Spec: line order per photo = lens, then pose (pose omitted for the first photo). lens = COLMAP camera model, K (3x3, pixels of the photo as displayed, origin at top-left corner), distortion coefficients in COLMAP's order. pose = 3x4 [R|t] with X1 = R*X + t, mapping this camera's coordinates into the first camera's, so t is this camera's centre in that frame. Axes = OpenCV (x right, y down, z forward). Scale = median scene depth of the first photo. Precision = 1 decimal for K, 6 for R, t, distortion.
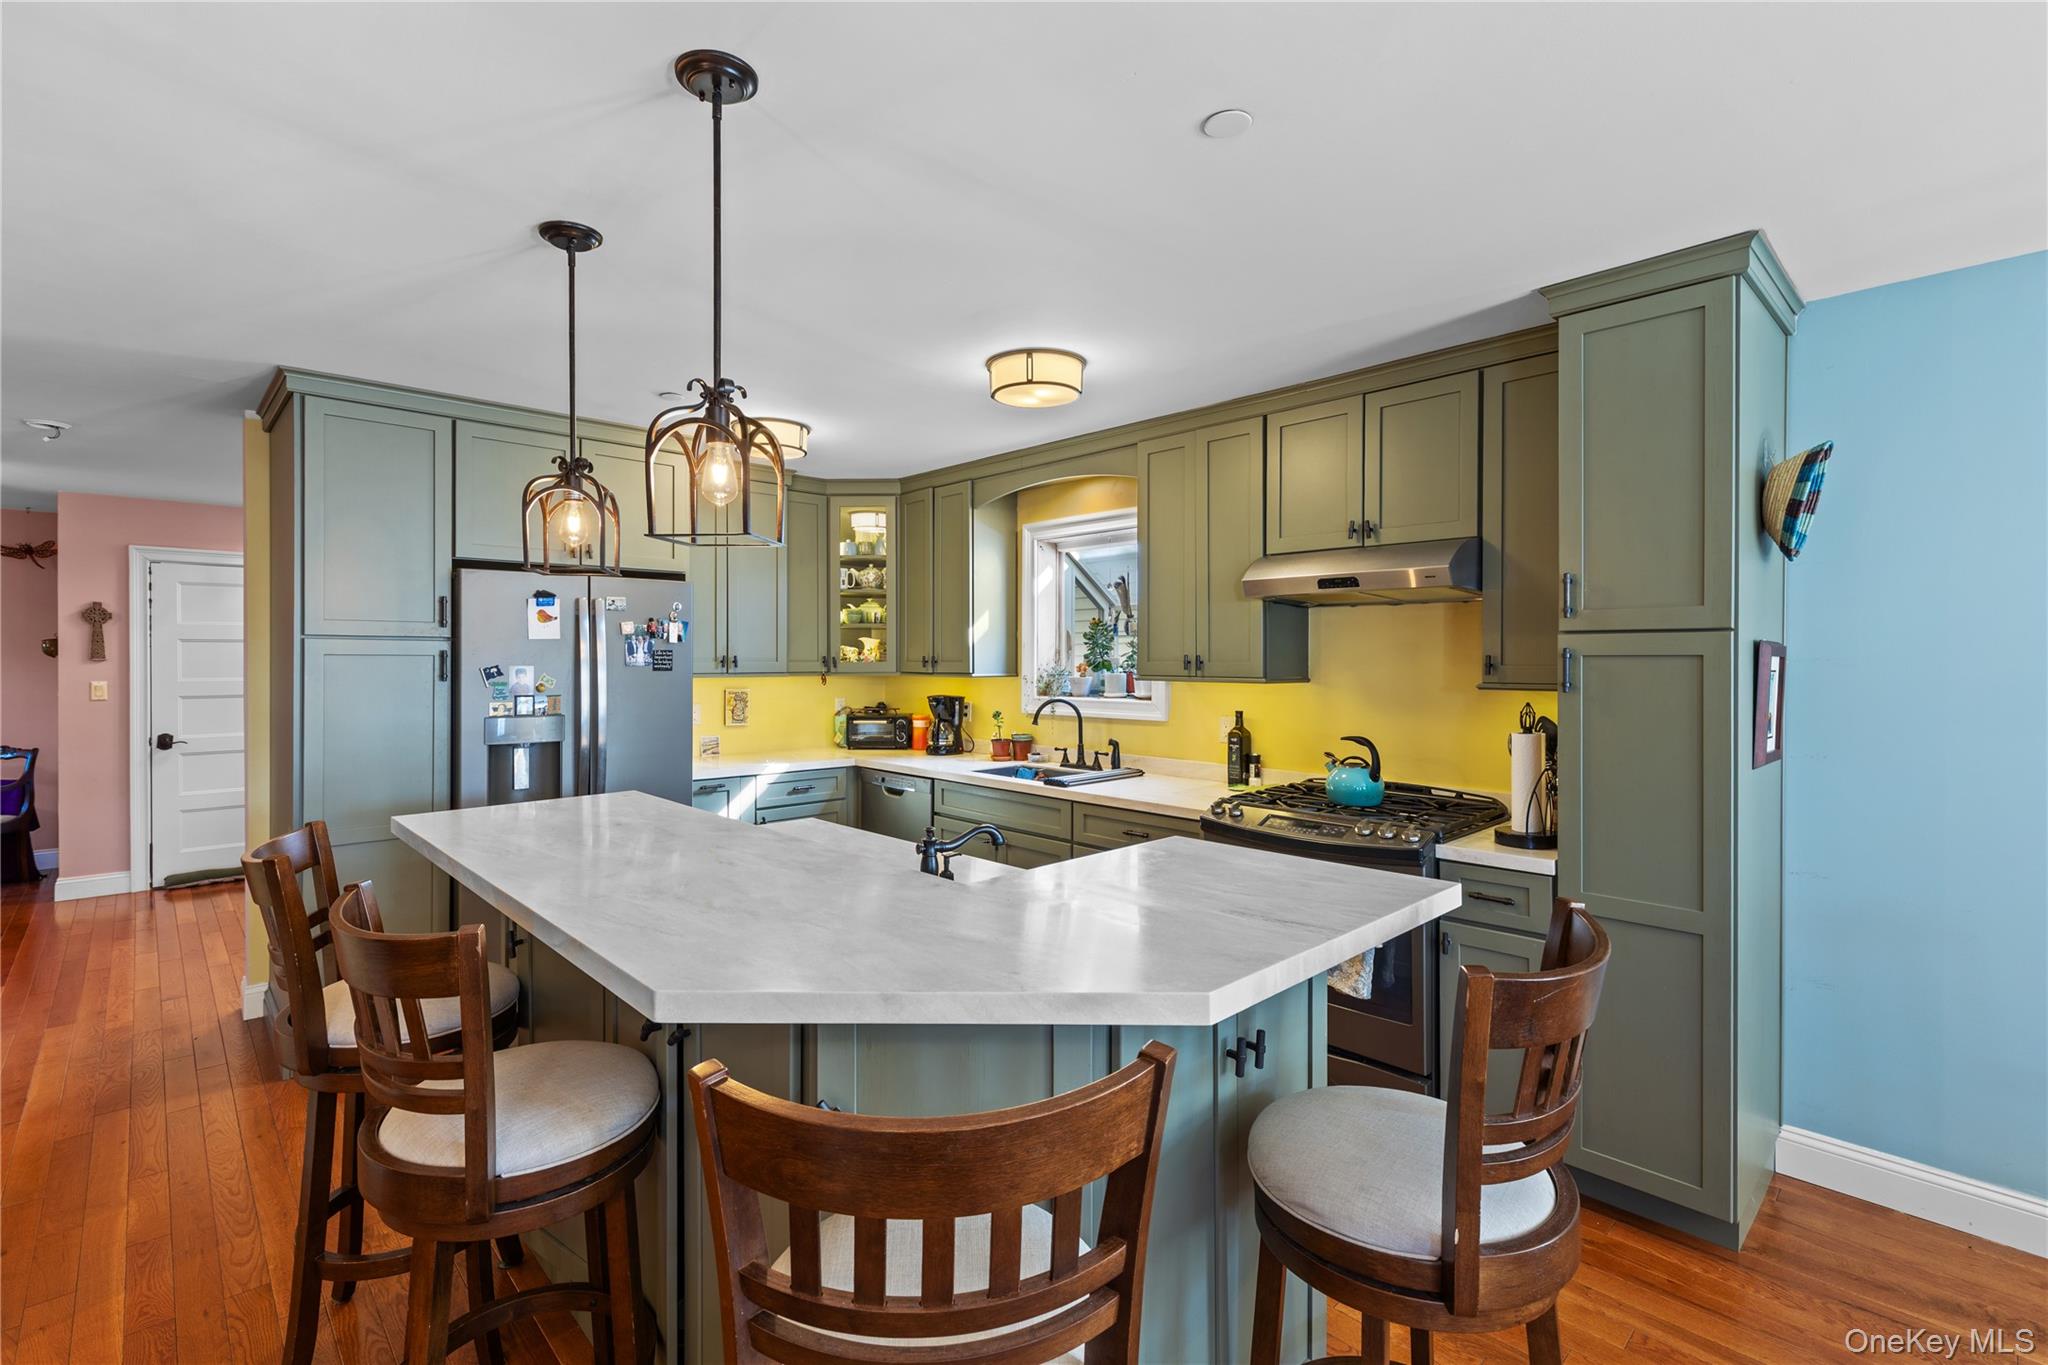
lens RADIAL K [[918.7, 0, 1006.1], [0, 918.7, 661.4], [0, 0, 1]] dist [0.004611, -0.000073]
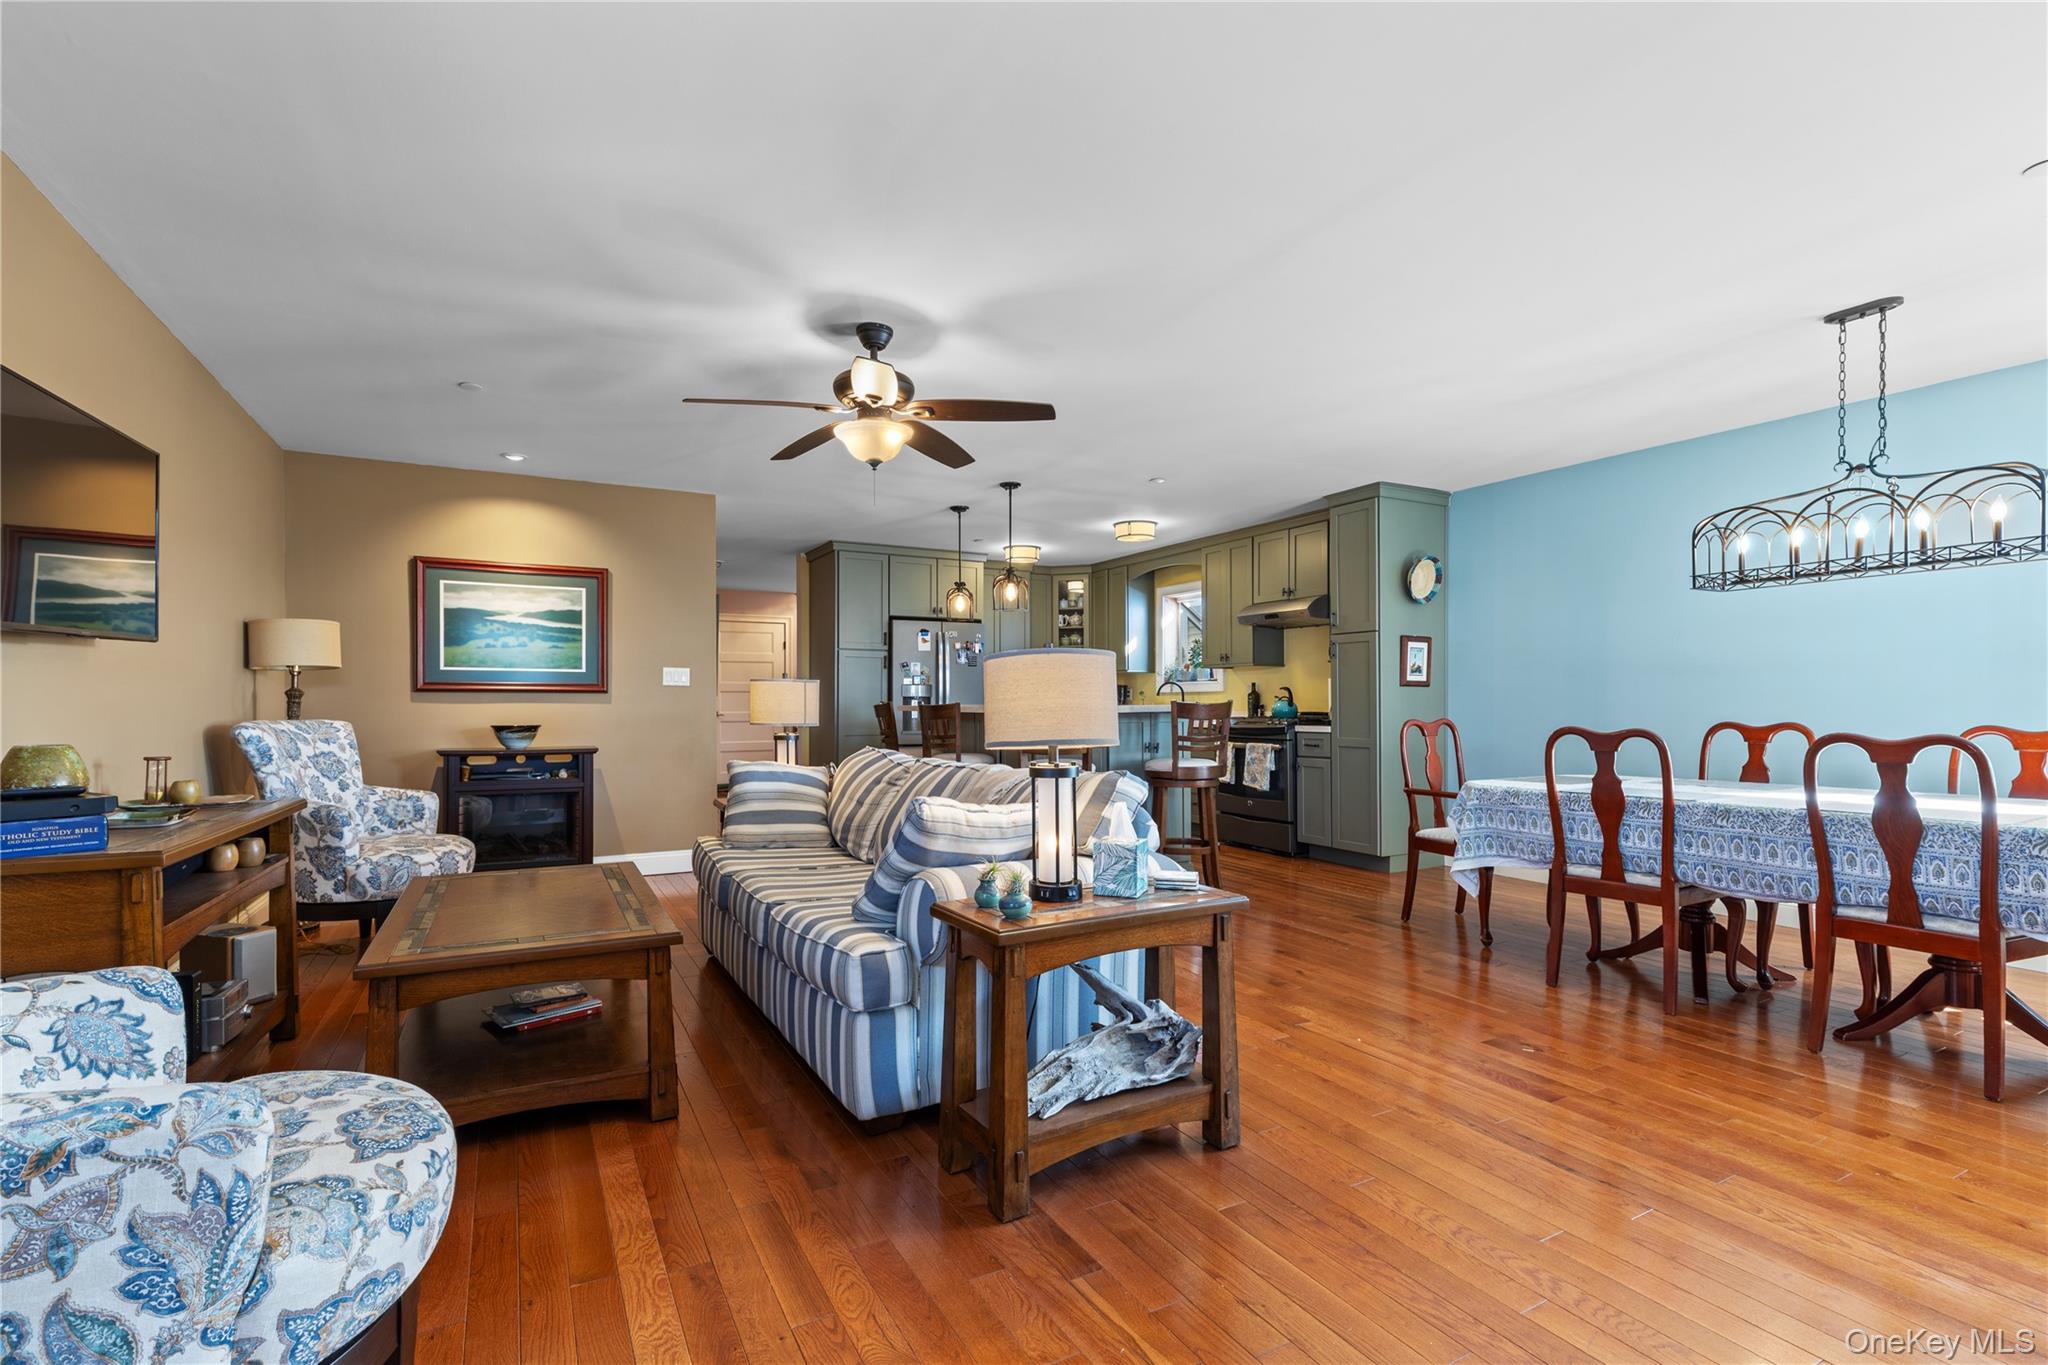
lens RADIAL K [[918.7, 0, 999.3], [0, 918.7, 700.8], [0, 0, 1]] dist [0.004611, -0.000073]
pose [[0.963683, -0.000802, -0.267047, 0.254322], [-0.000193, 0.999993, -0.003698, 0.099569], [0.267048, 0.003615, 0.963676, -1.036980]]
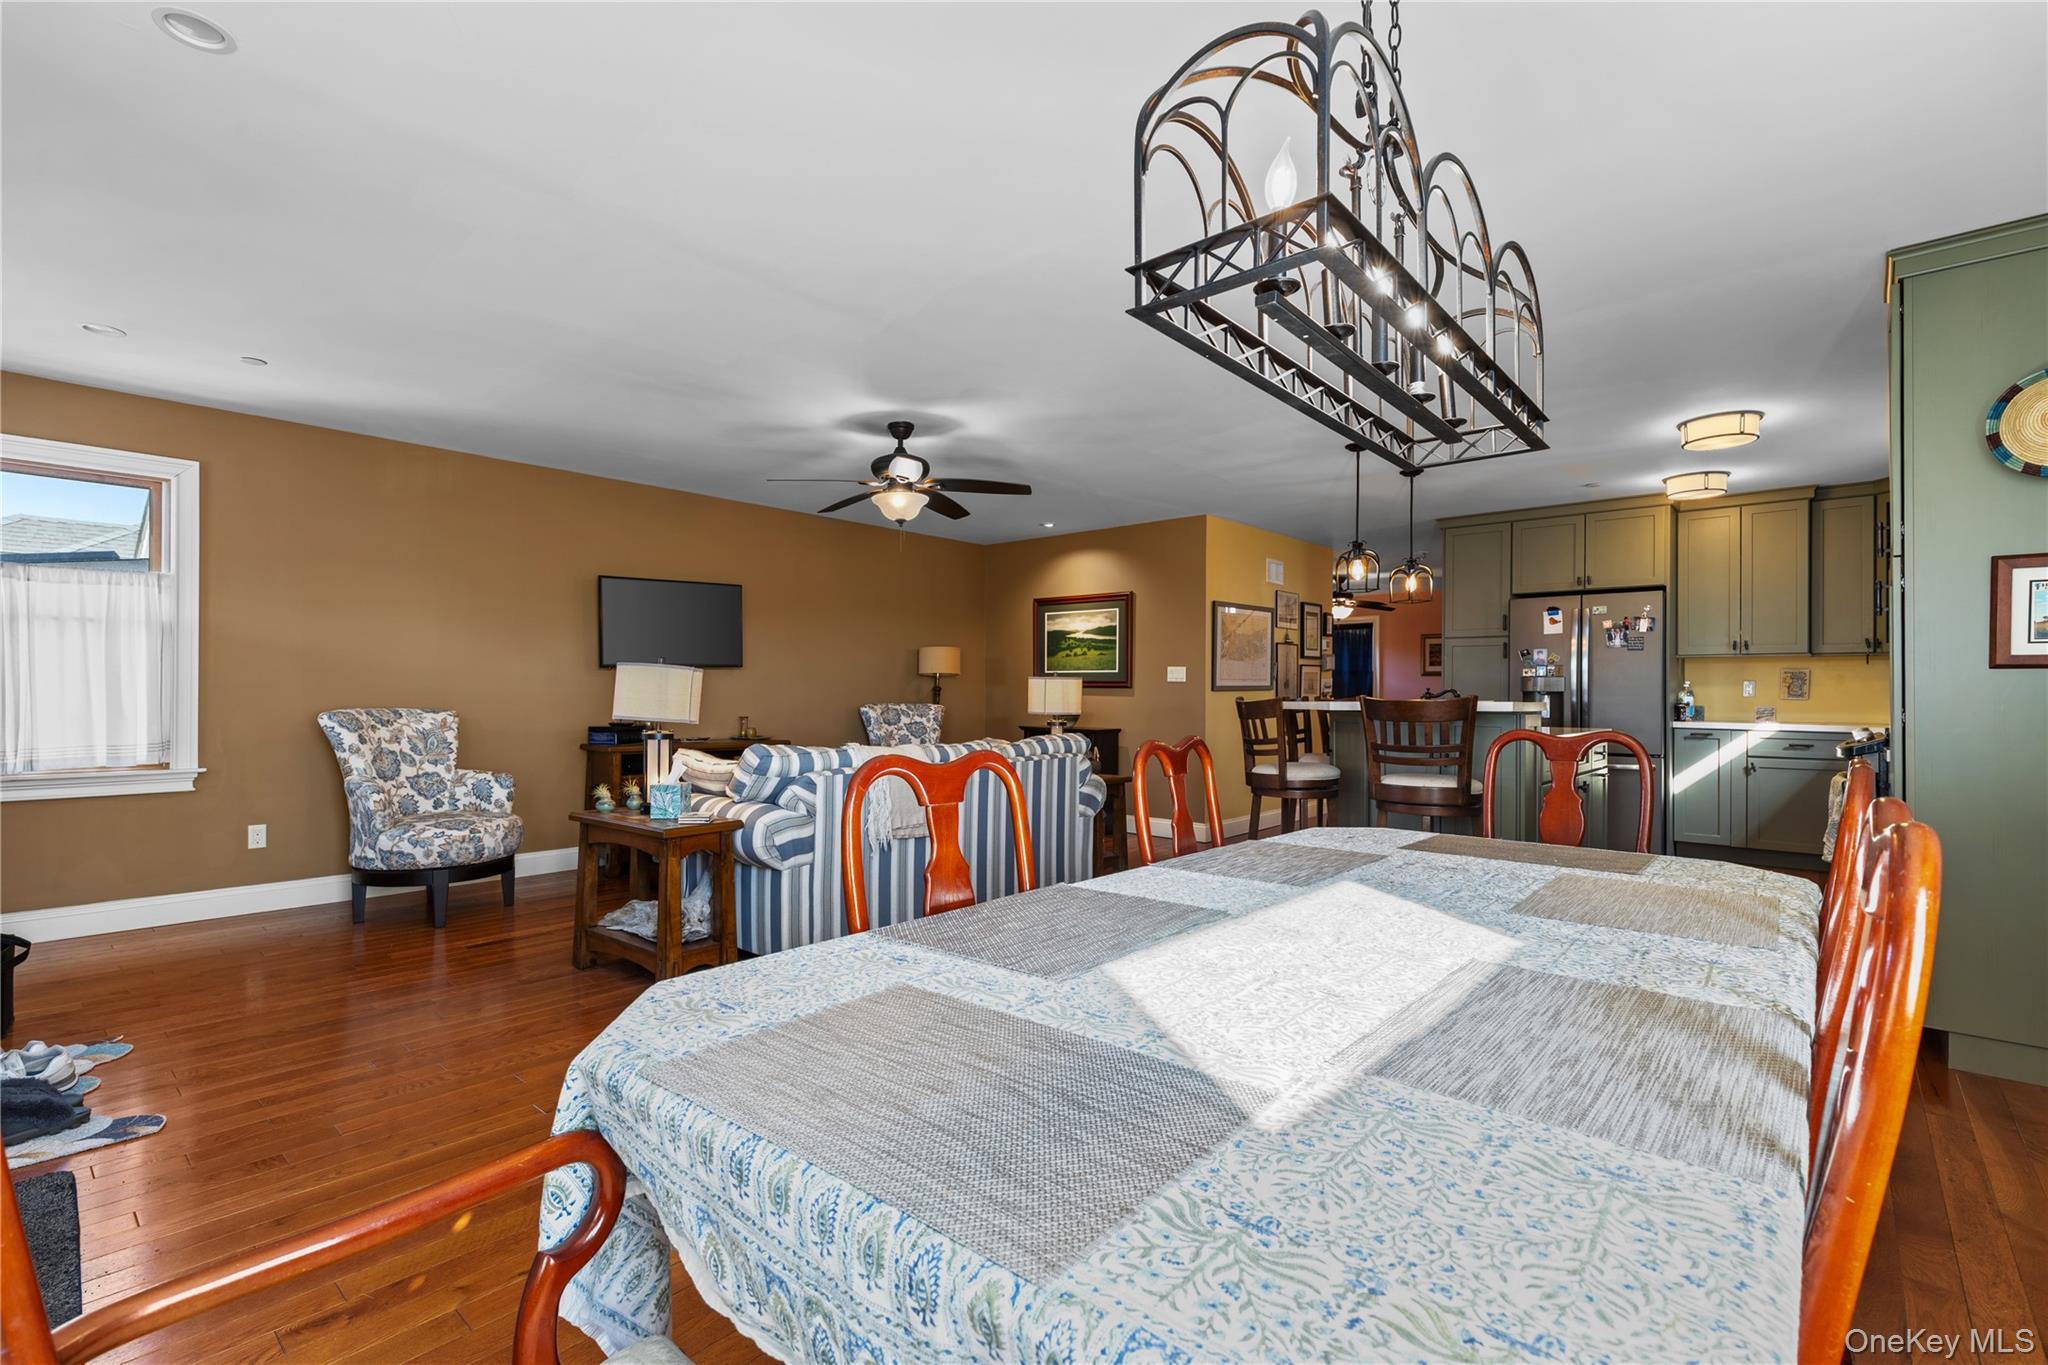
lens RADIAL K [[918.7, 0, 1015.0], [0, 918.7, 689.3], [0, 0, 1]] dist [0.004611, -0.000073]
pose [[0.095987, -0.004485, -0.995372, 1.108105], [-0.008301, 0.999951, -0.005306, 0.095673], [0.995348, 0.008772, 0.095945, -0.199089]]
